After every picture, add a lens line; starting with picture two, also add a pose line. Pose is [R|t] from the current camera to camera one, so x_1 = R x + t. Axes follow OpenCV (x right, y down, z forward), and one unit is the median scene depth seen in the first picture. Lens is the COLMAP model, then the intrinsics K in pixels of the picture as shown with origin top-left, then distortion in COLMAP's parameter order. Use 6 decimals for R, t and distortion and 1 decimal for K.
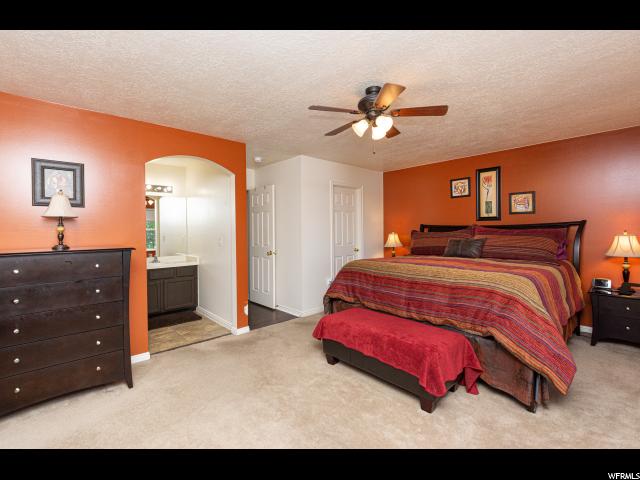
lens RADIAL K [[292.6, 0, 315.6], [0, 292.6, 237.2], [0, 0, 1]] dist [-0.004341, -0.000639]
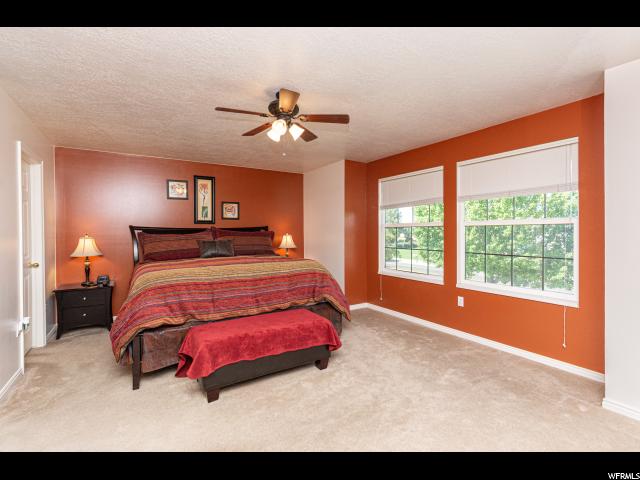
lens RADIAL K [[306.9, 0, 321.3], [0, 306.9, 236.1], [0, 0, 1]] dist [0.000719, -0.000015]
pose [[0.143234, -0.004864, 0.989677, -0.619503], [0.029534, 0.999564, 0.000638, 0.001691], [-0.989248, 0.029137, 0.143315, 0.502860]]
